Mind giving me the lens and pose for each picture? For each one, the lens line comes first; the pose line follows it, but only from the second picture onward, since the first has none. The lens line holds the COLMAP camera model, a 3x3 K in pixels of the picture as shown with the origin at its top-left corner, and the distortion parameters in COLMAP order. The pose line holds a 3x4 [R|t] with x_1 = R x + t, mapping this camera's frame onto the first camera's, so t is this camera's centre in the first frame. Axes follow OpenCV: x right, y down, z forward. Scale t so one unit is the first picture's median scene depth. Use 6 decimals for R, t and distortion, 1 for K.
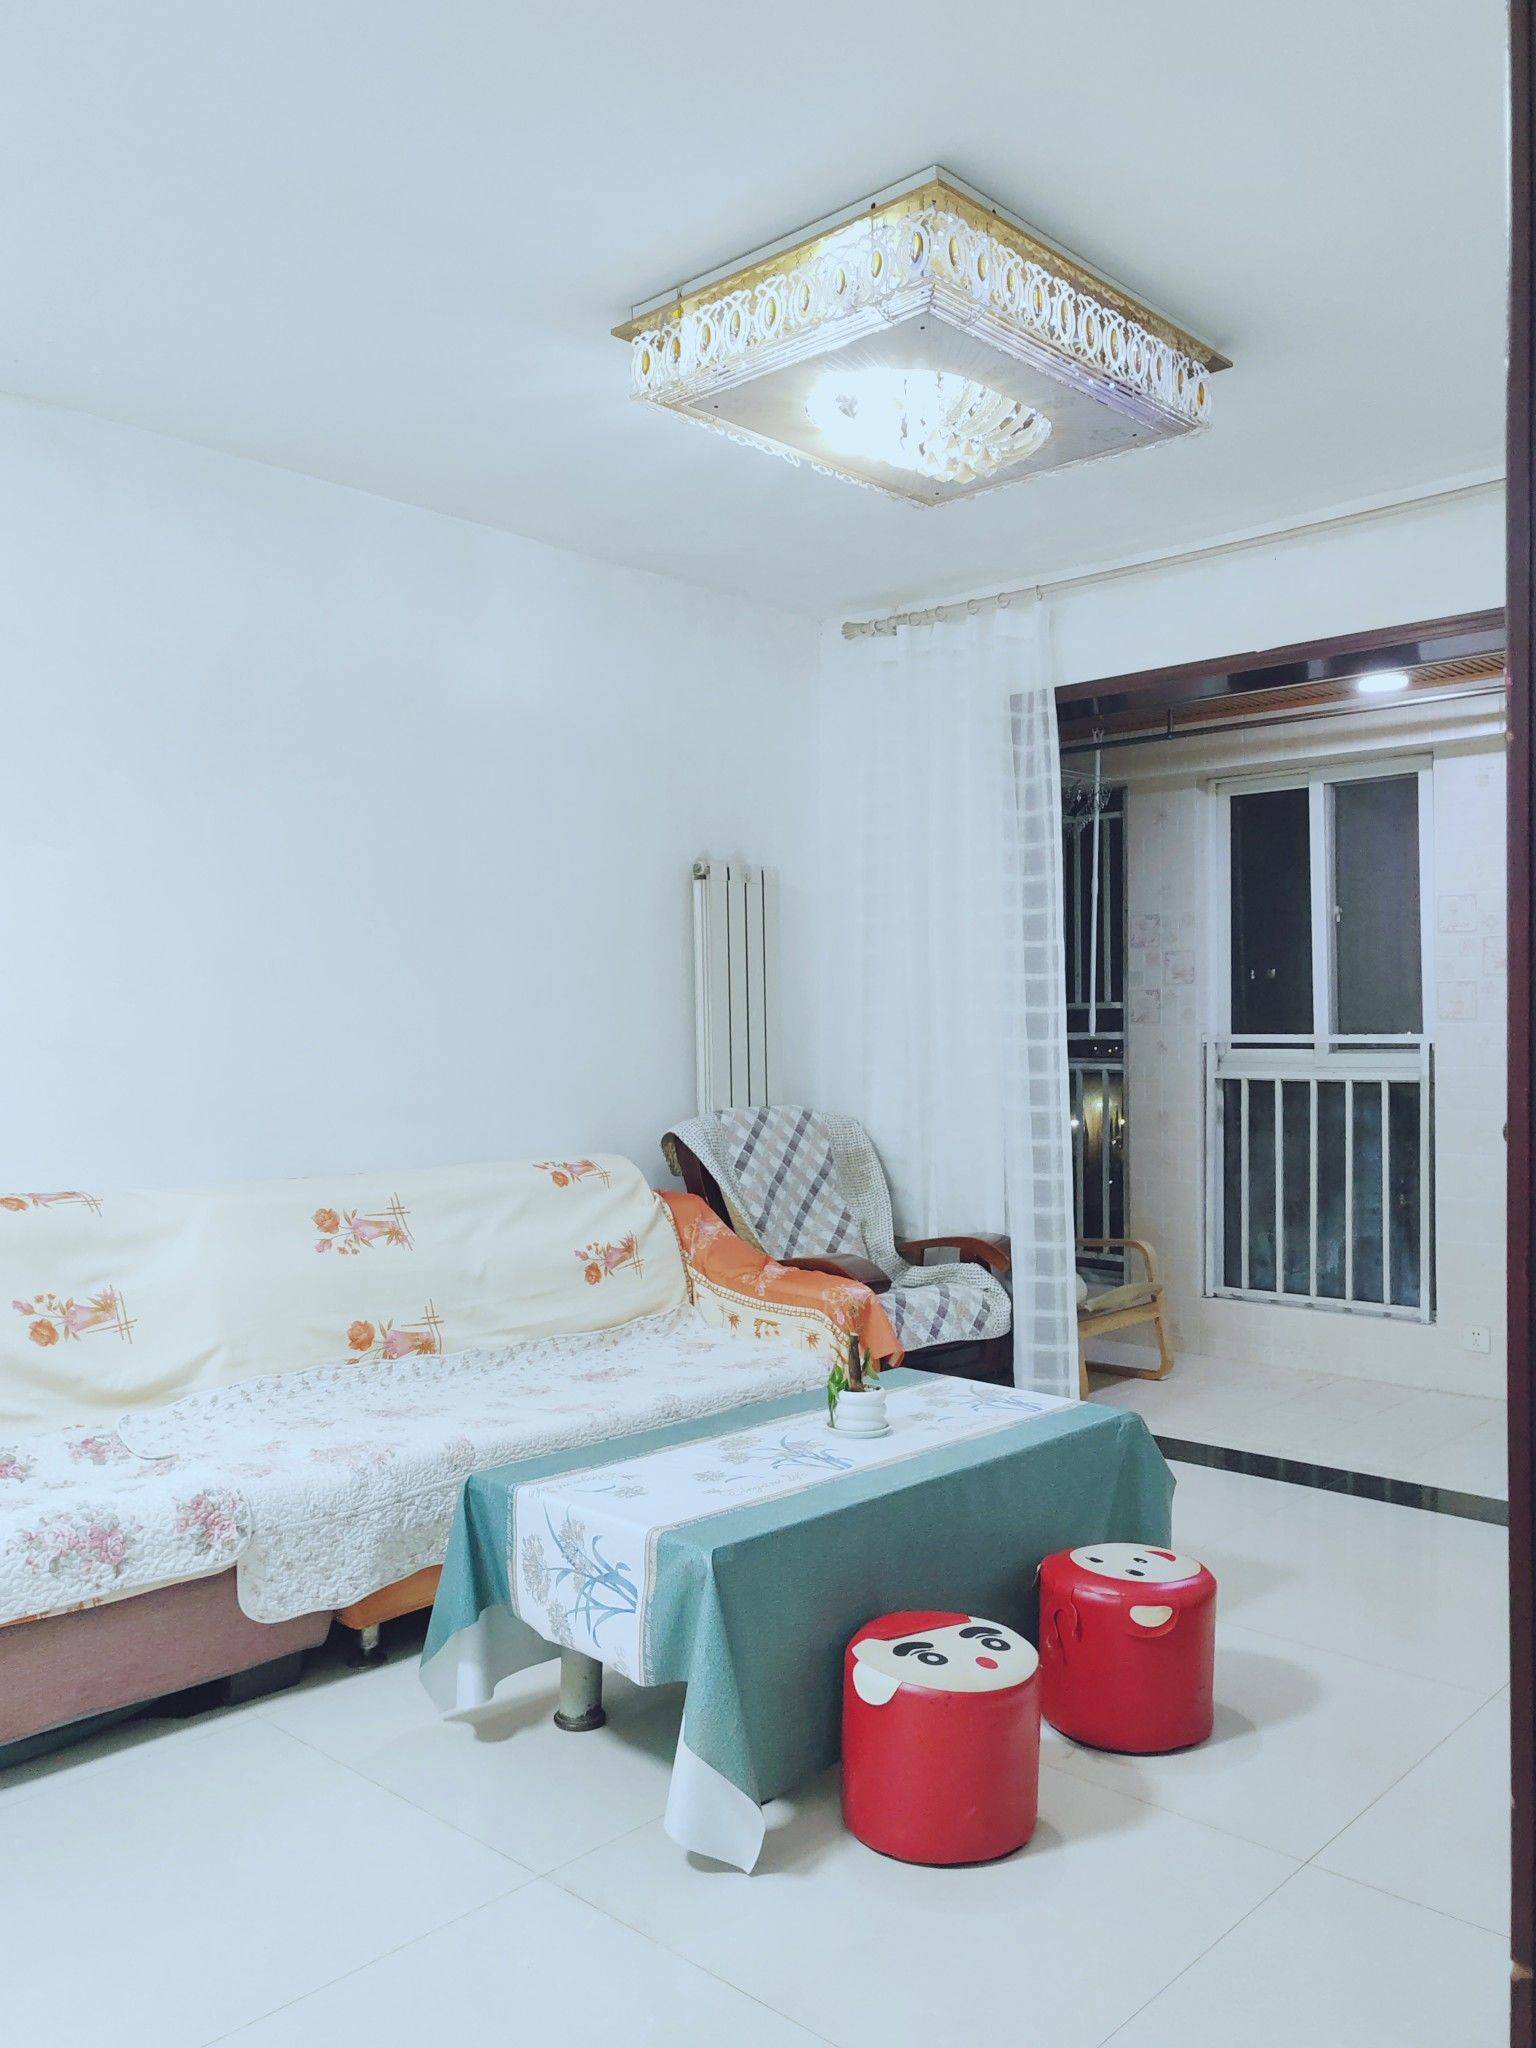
lens RADIAL K [[1602.9, 0, 759.3], [0, 1602.9, 1018.9], [0, 0, 1]] dist [-0.036785, 0.006761]
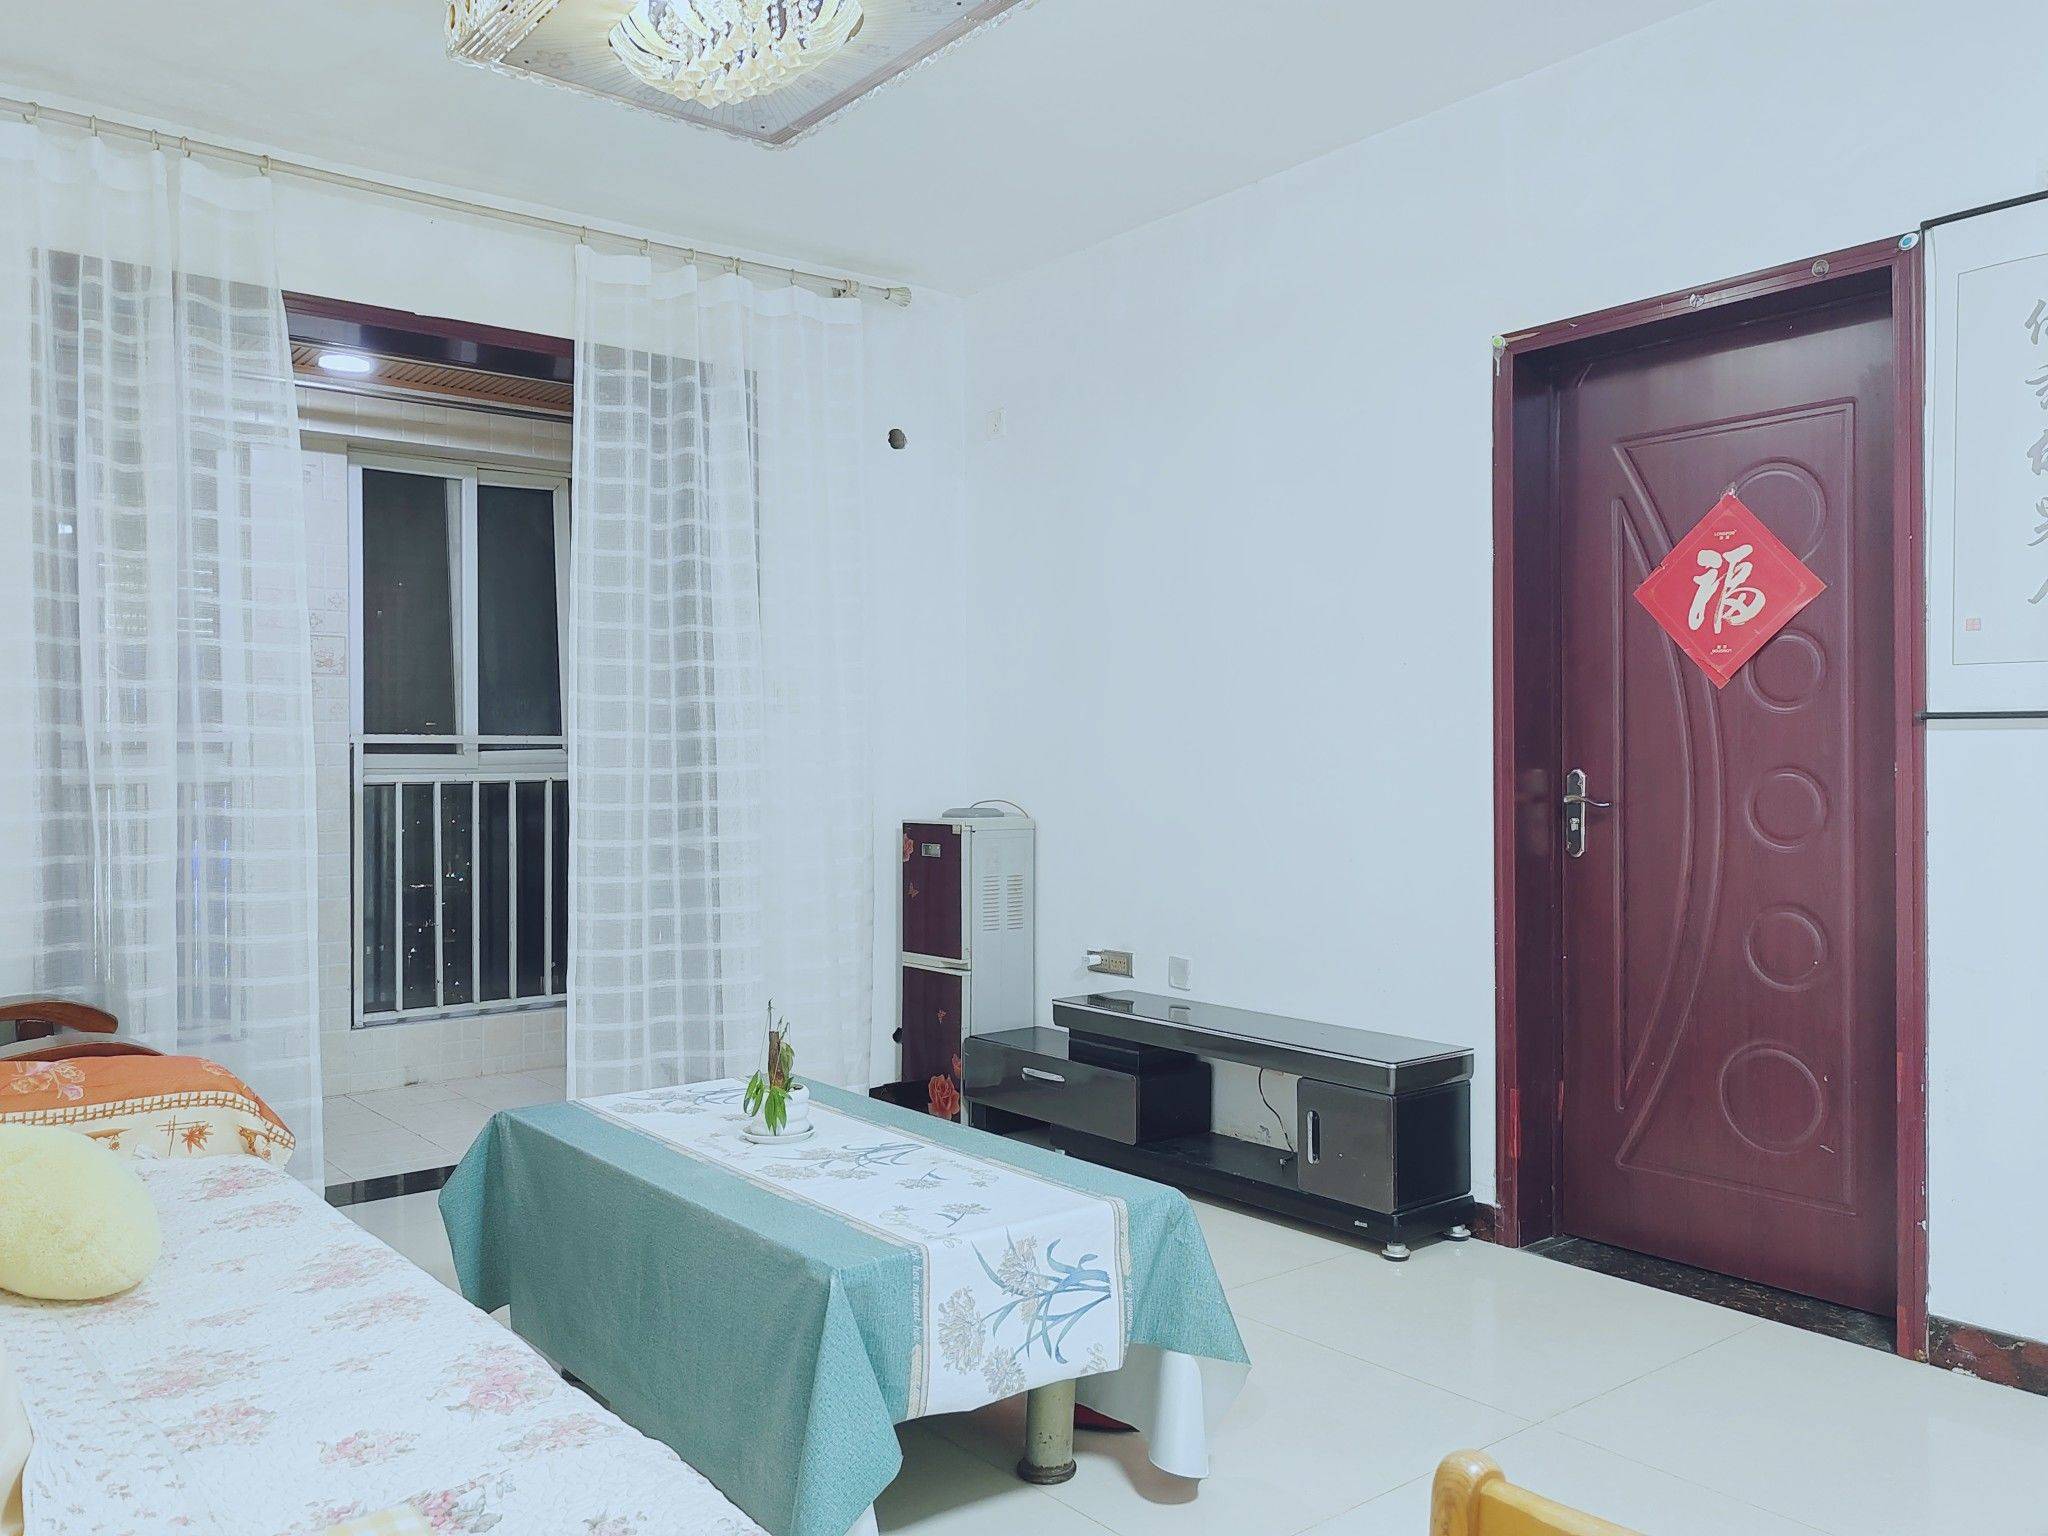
lens RADIAL K [[1602.9, 0, 1010.0], [0, 1602.9, 782.4], [0, 0, 1]] dist [-0.036785, 0.006761]
pose [[0.149920, -0.004953, 0.988686, -0.594268], [0.010503, 0.999939, 0.003417, 0.040577], [-0.988642, 0.009872, 0.149963, 0.541010]]
